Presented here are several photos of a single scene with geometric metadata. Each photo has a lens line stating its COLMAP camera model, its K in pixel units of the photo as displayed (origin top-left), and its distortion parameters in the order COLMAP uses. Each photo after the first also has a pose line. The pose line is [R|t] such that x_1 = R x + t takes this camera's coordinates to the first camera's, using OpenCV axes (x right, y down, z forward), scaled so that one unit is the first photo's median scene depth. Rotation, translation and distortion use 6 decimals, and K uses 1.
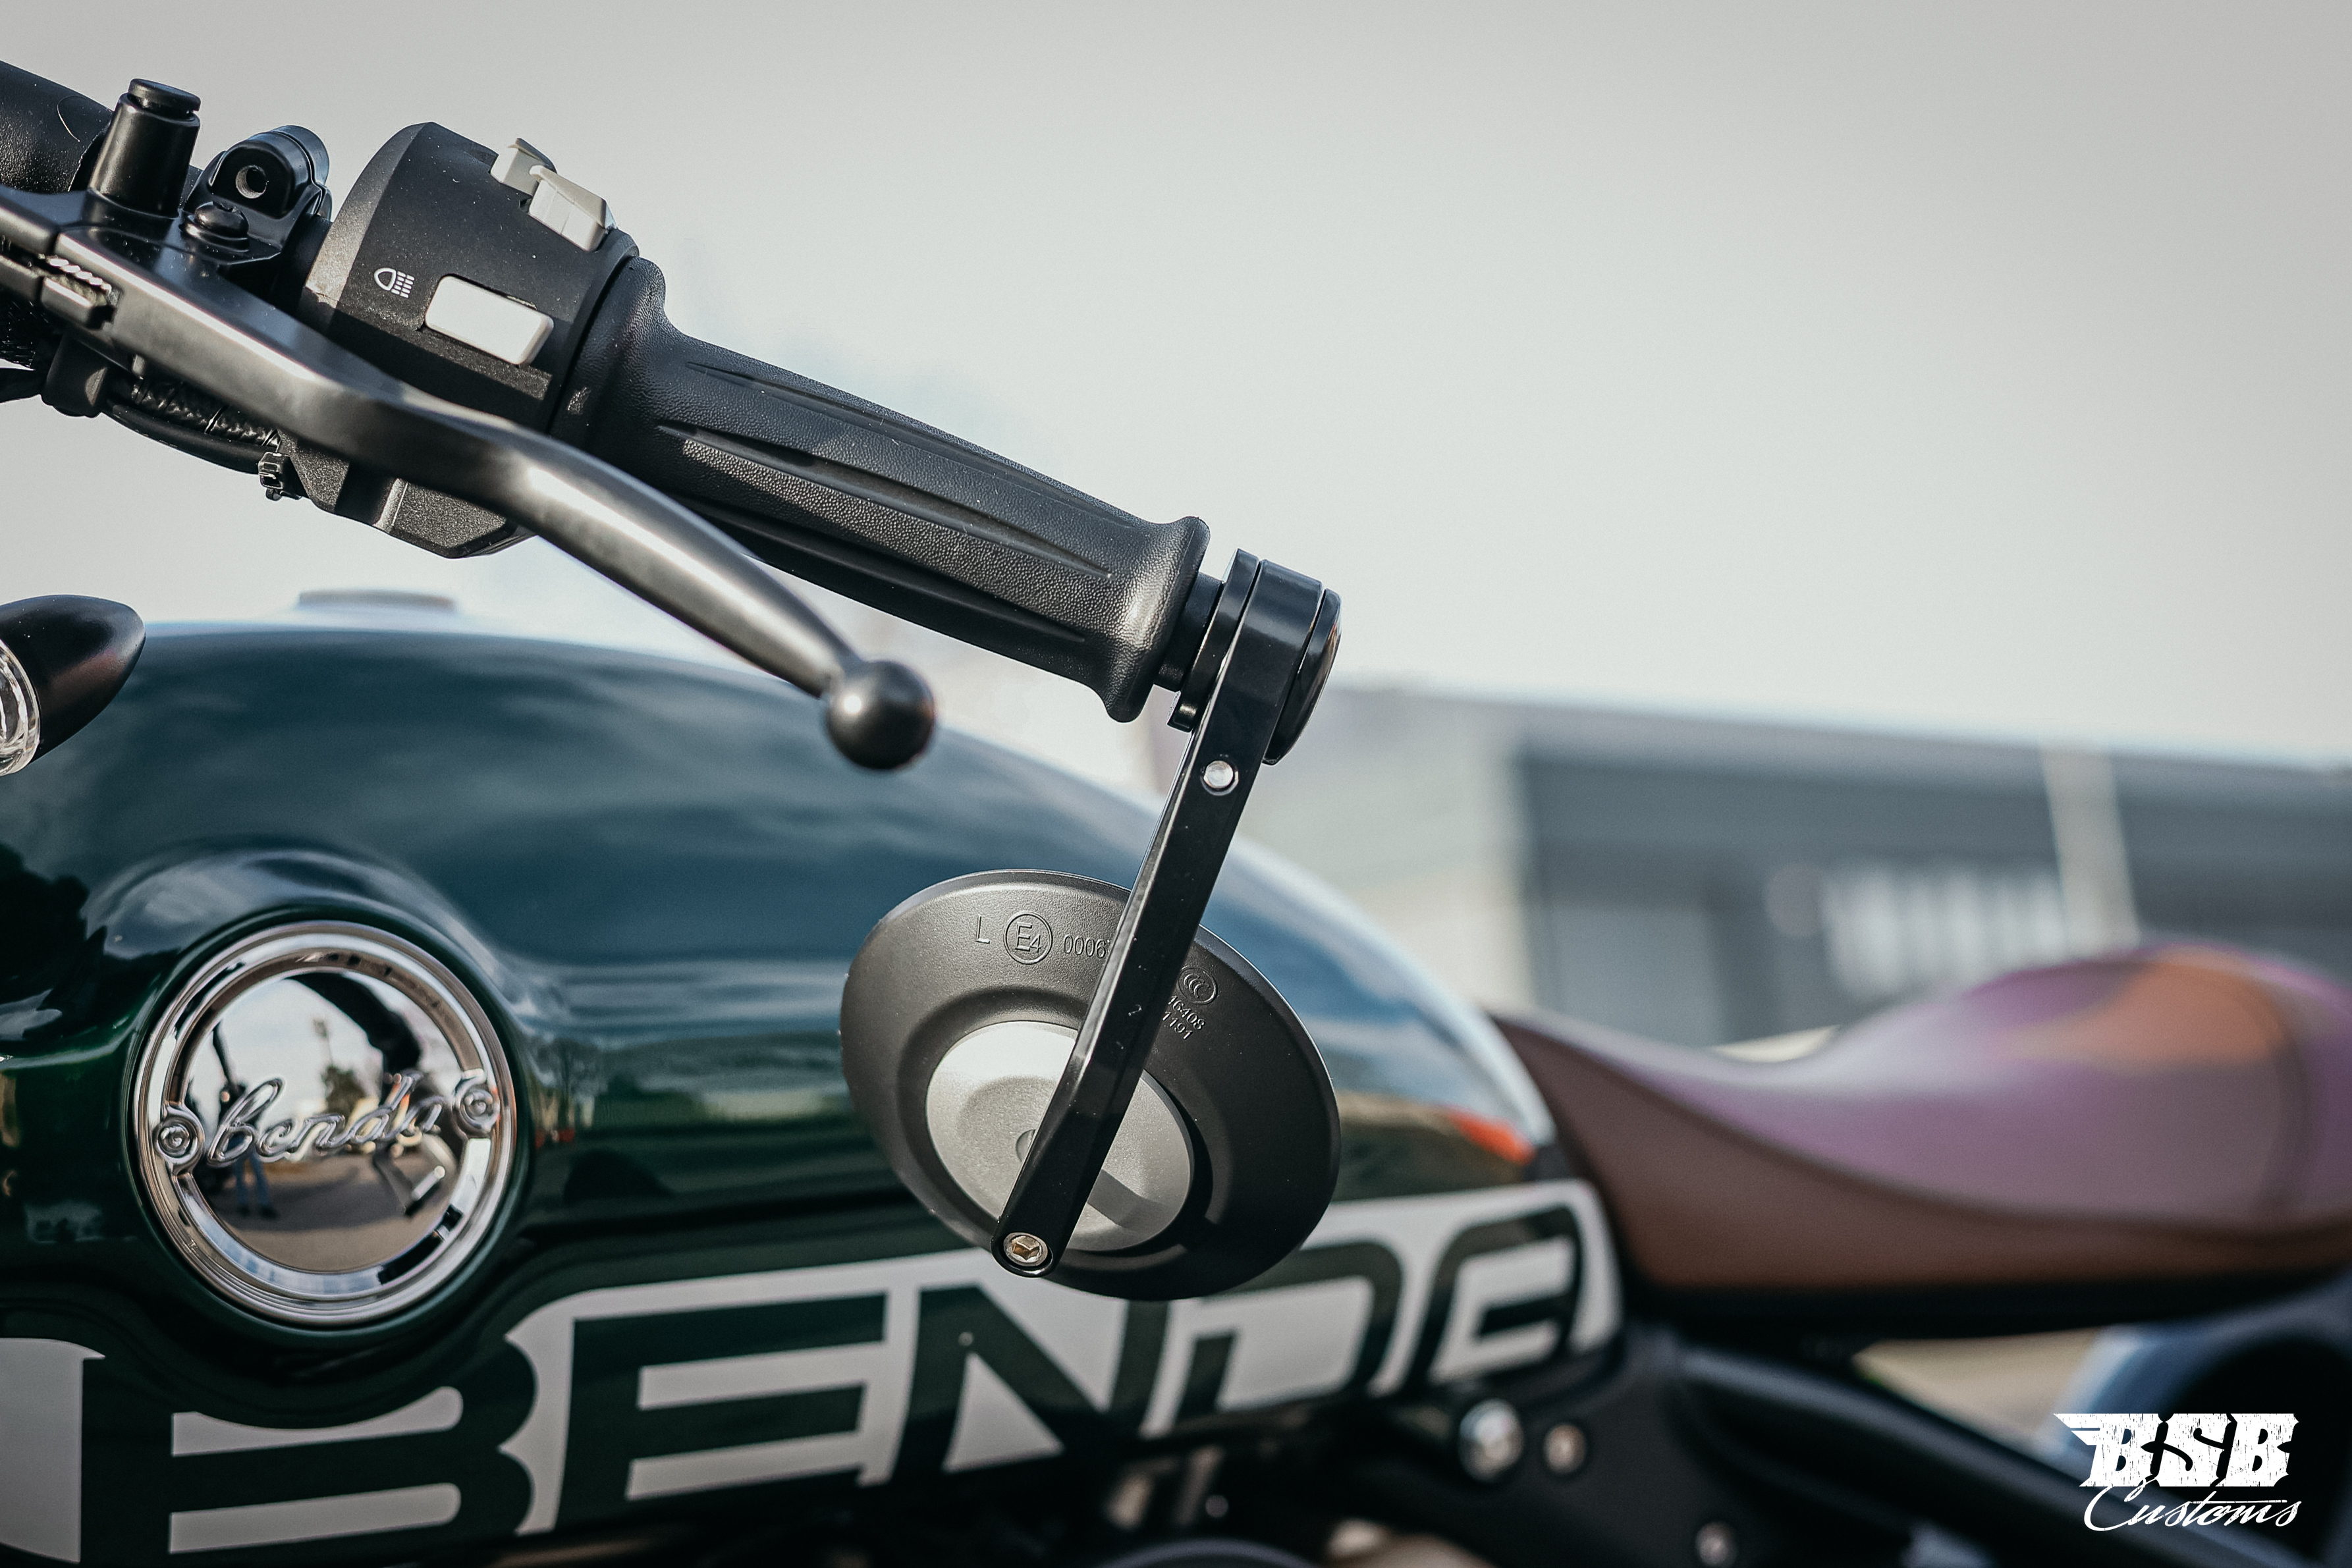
lens RADIAL K [[3883.4, 0, 1176.0], [0, 3883.4, 784.0], [0, 0, 1]] dist [-0.001315, -0.116964]
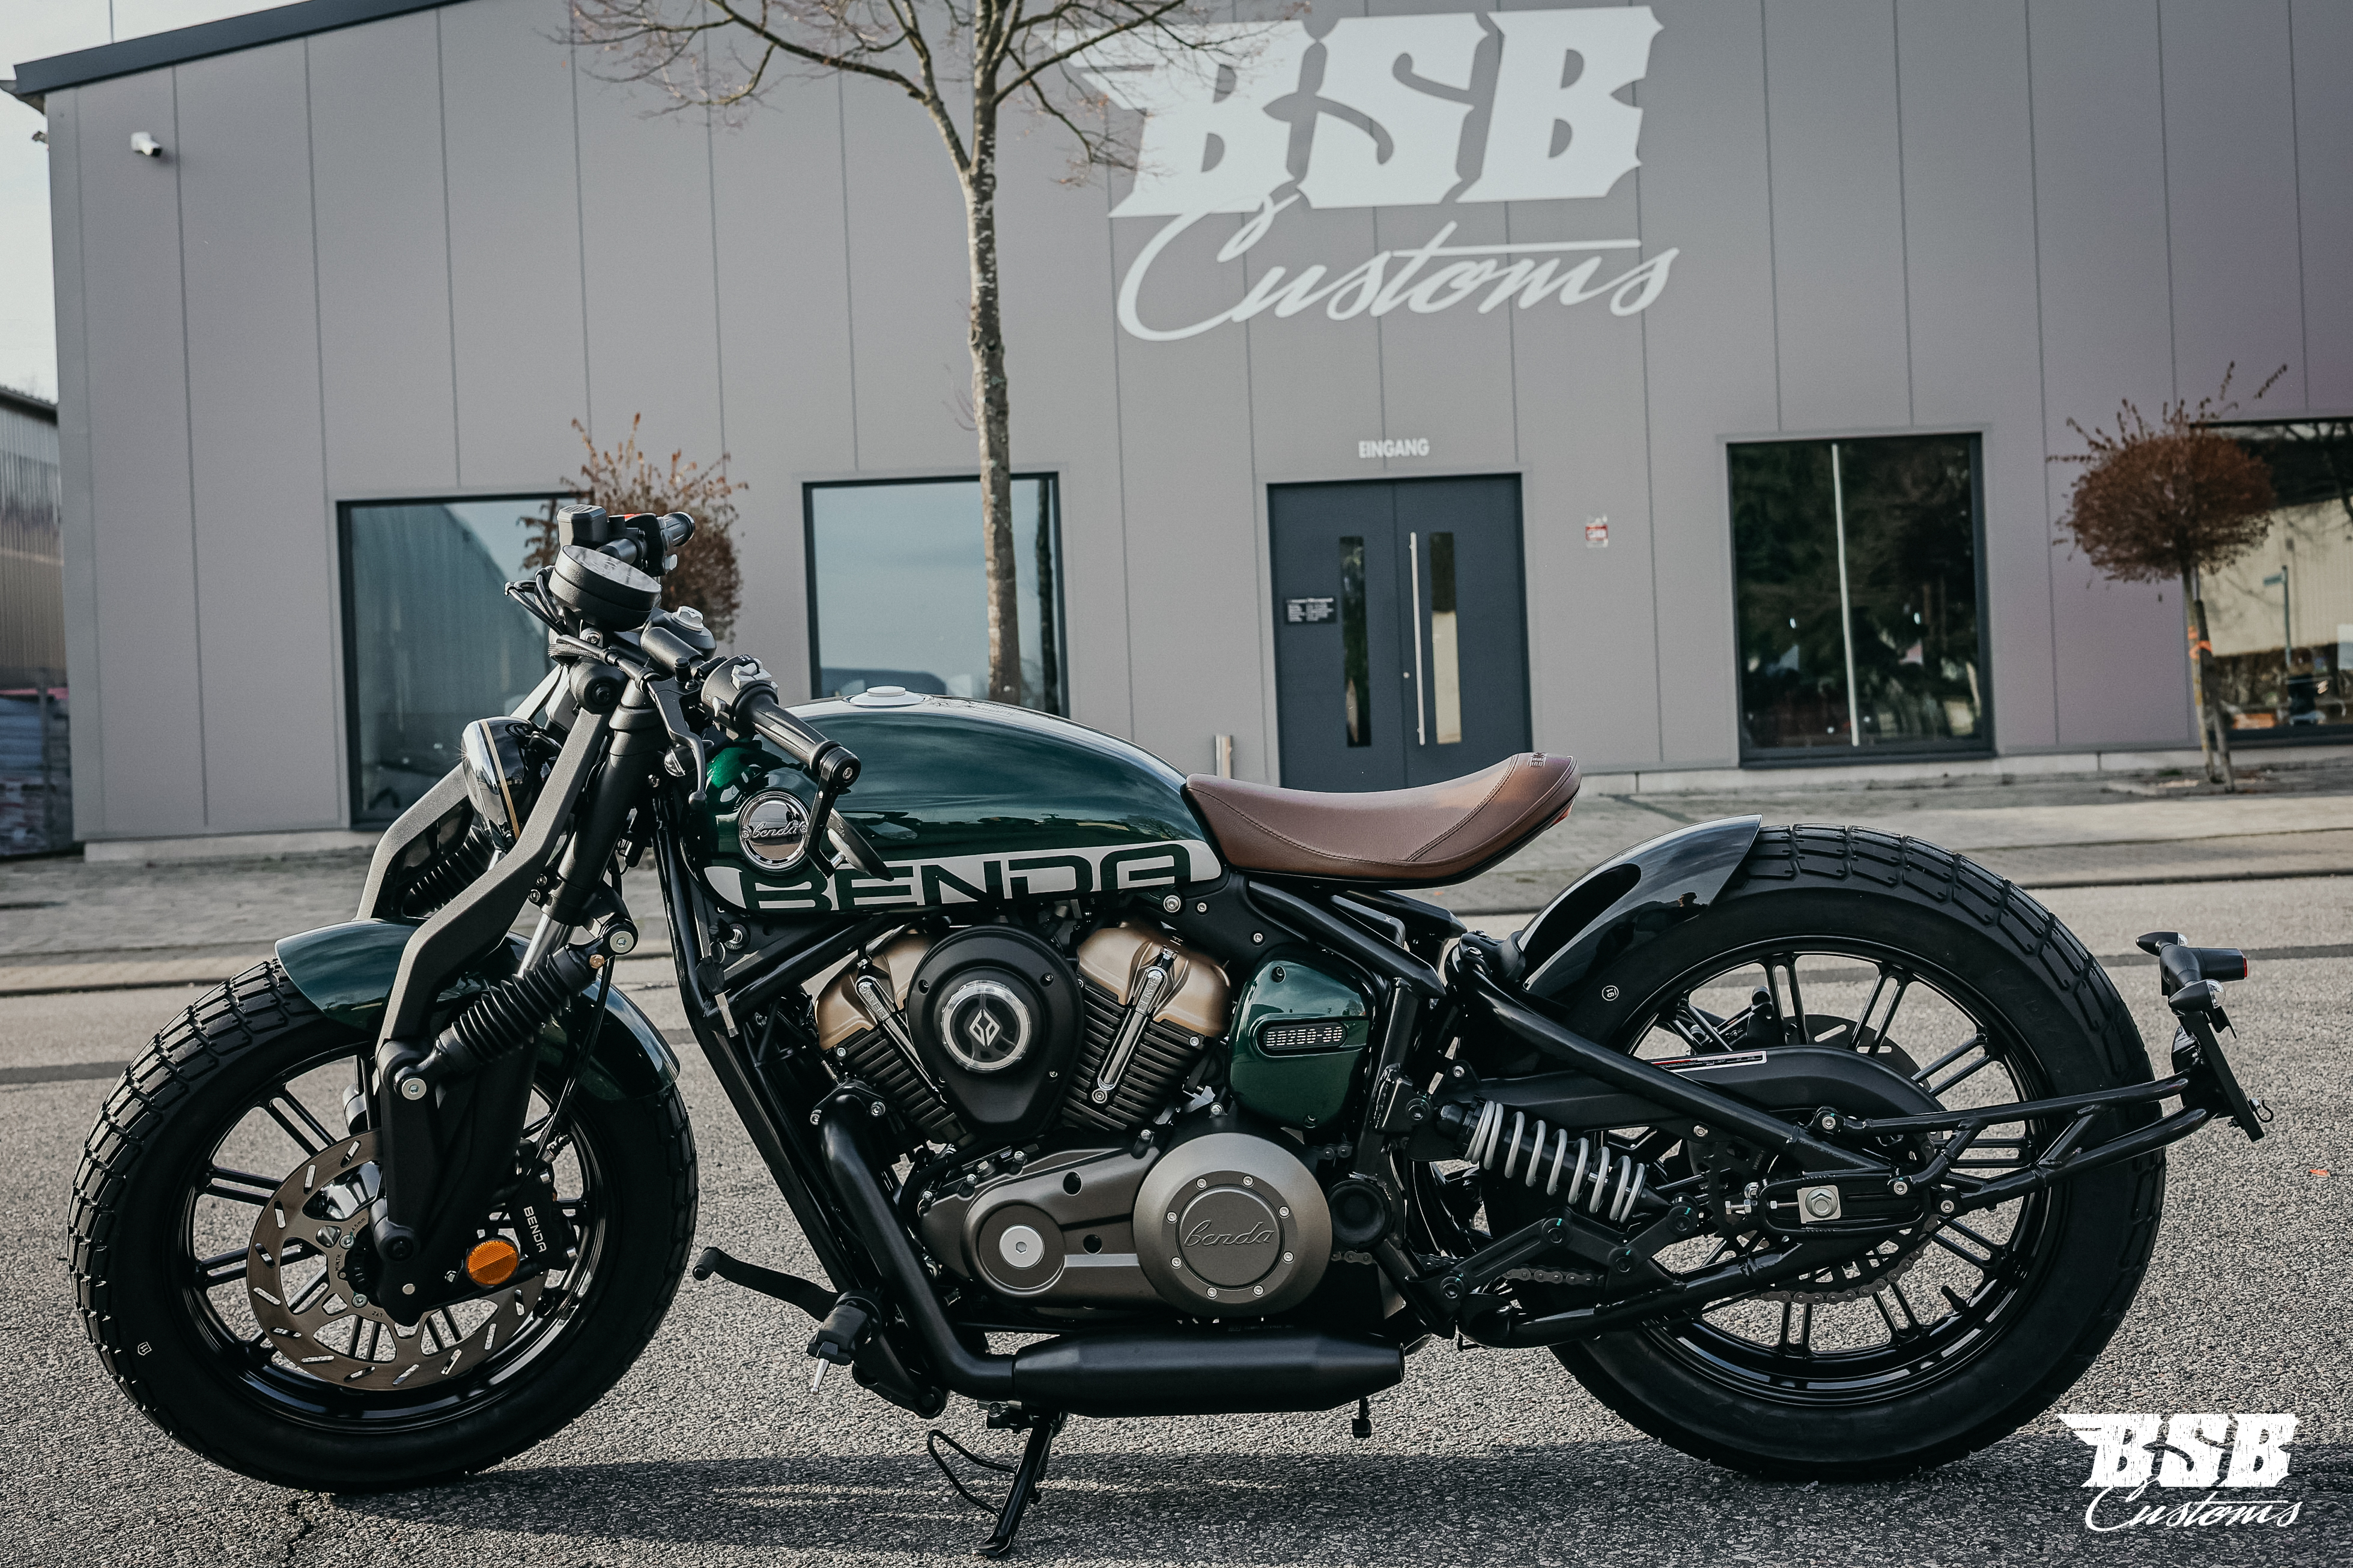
lens RADIAL K [[3311.0, 0, 1176.5], [0, 3311.0, 784.0], [0, 0, 1]] dist [0.023720, 0.024724]
pose [[0.699135, 0.090813, -0.709200, 3.126796], [0.073967, 0.977393, 0.198072, -0.769968], [0.711154, -0.190936, 0.676612, -1.516520]]
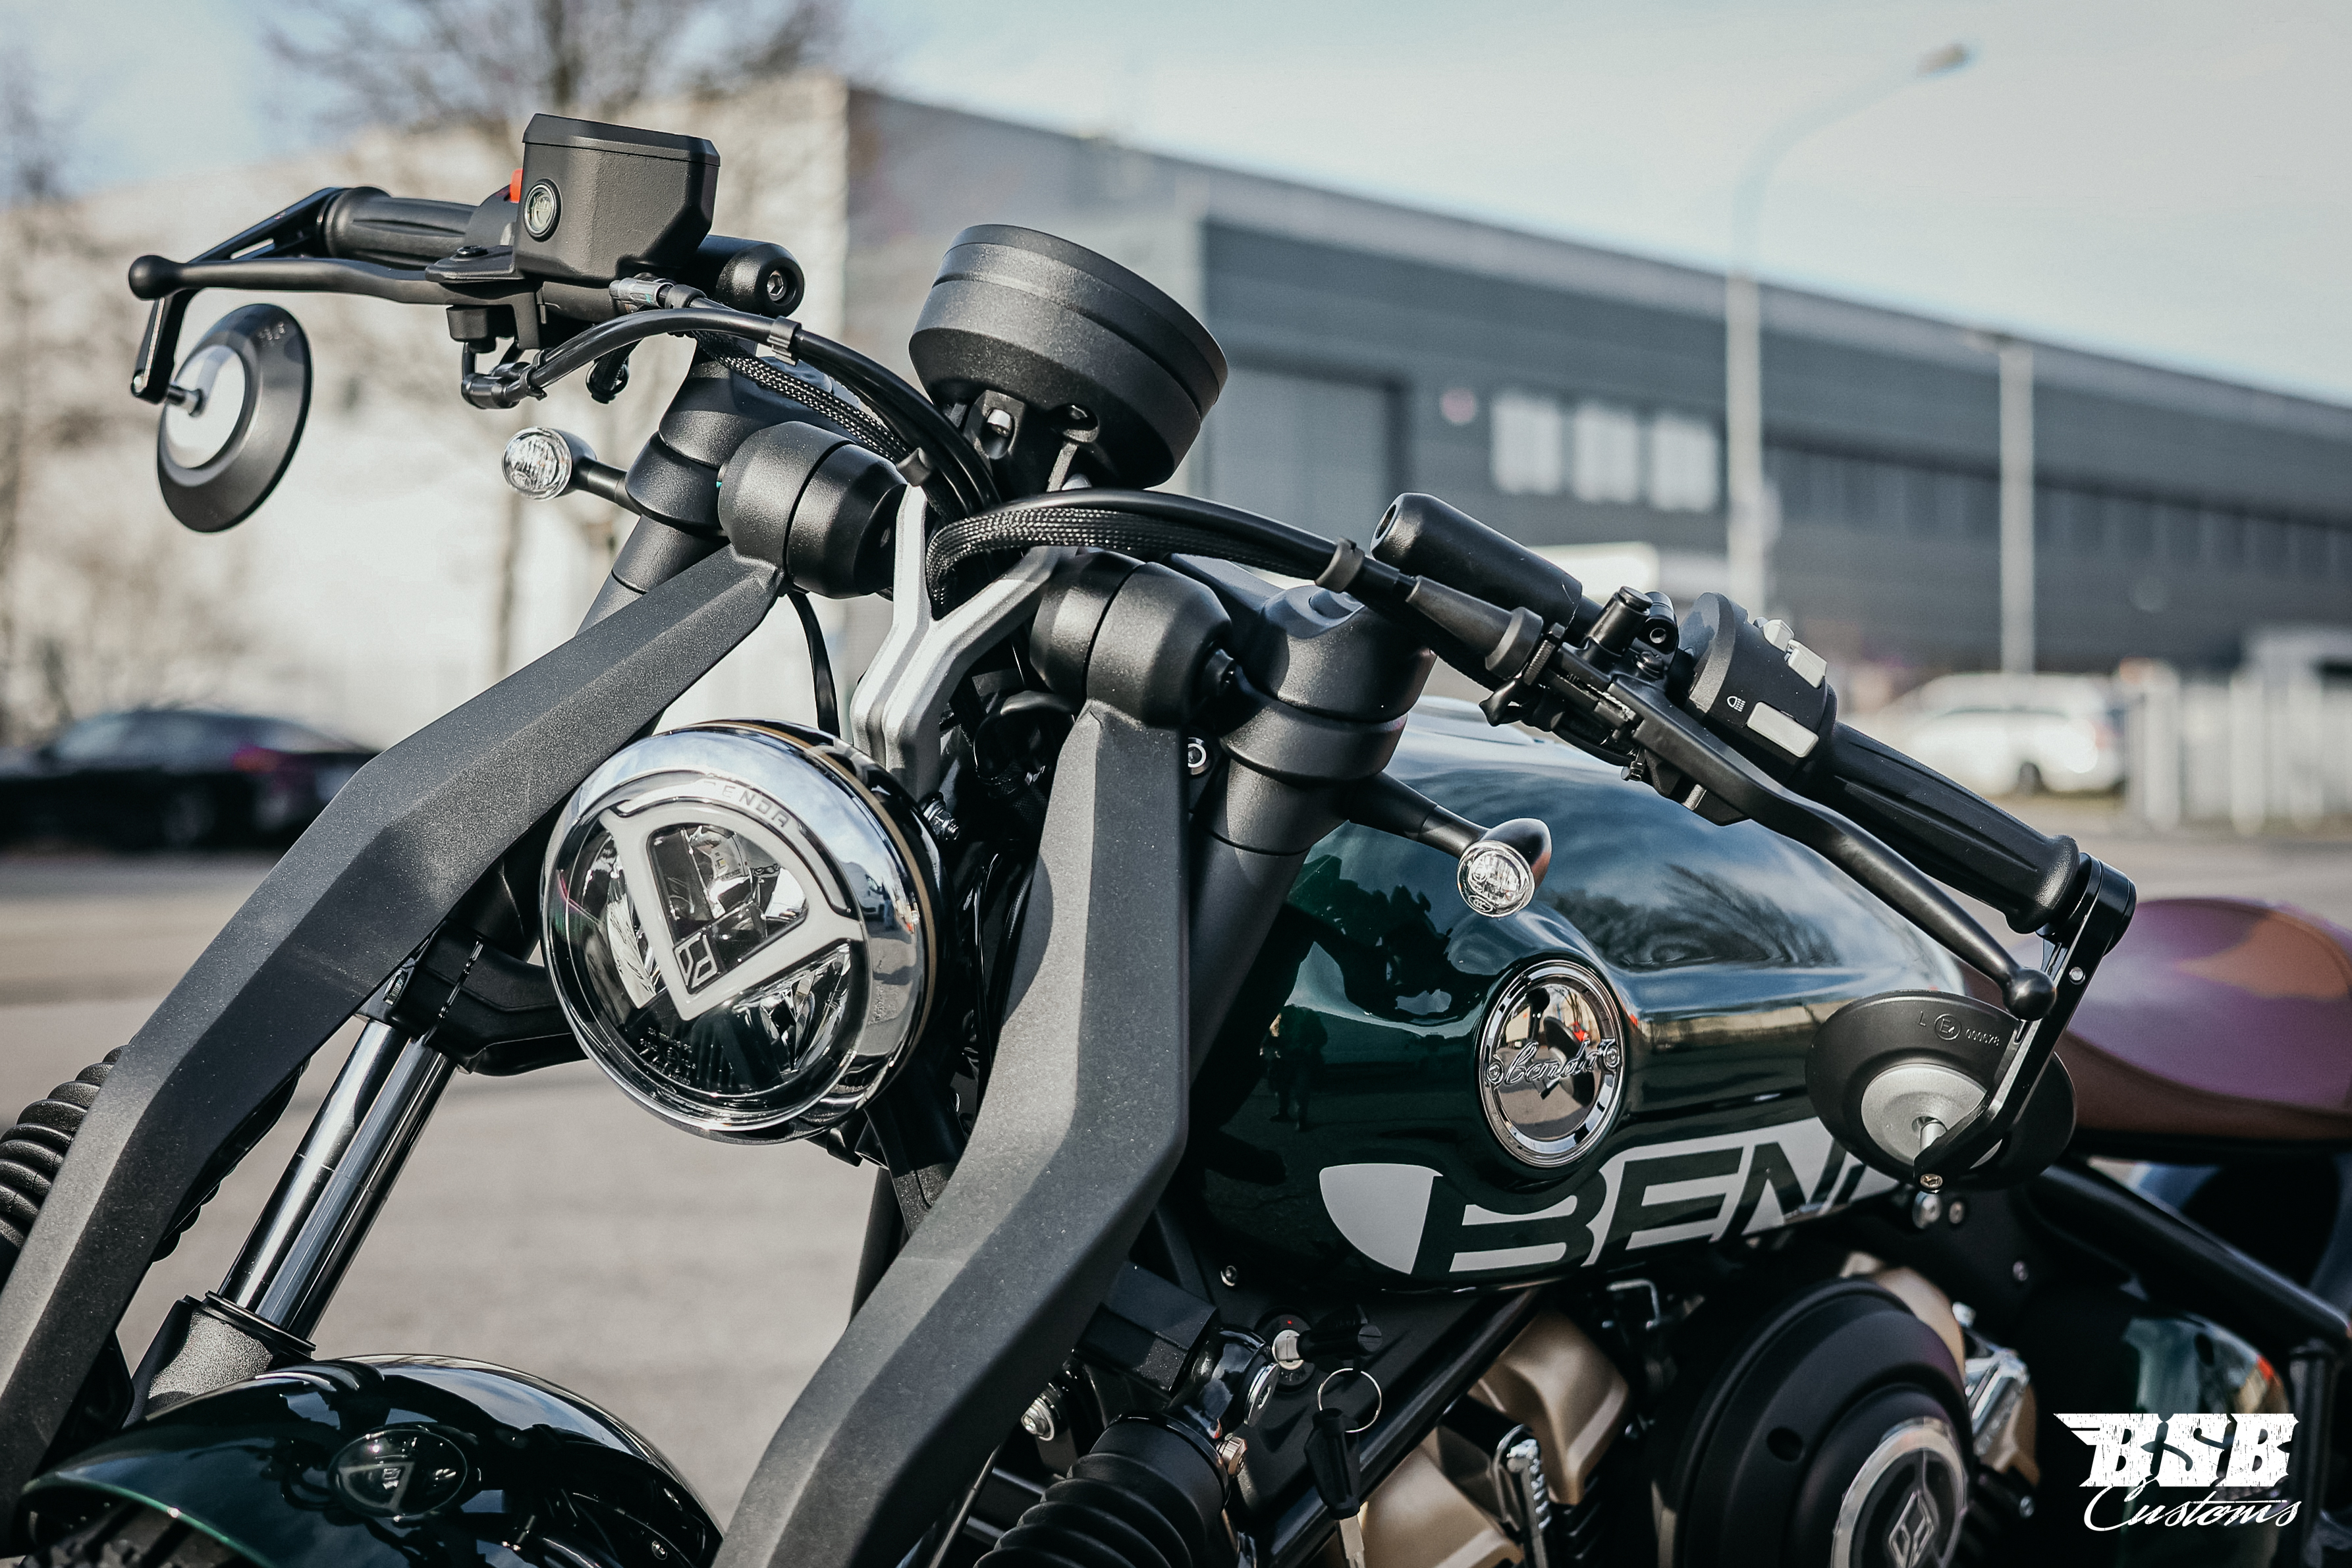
lens RADIAL K [[3692.3, 0, 1176.0], [0, 3692.3, 784.0], [0, 0, 1]] dist [0.021261, -0.003203]
pose [[0.989062, 0.111337, 0.096749, -0.573723], [-0.124383, 0.982112, 0.141369, -0.276540], [-0.079279, -0.151857, 0.985218, -0.754682]]
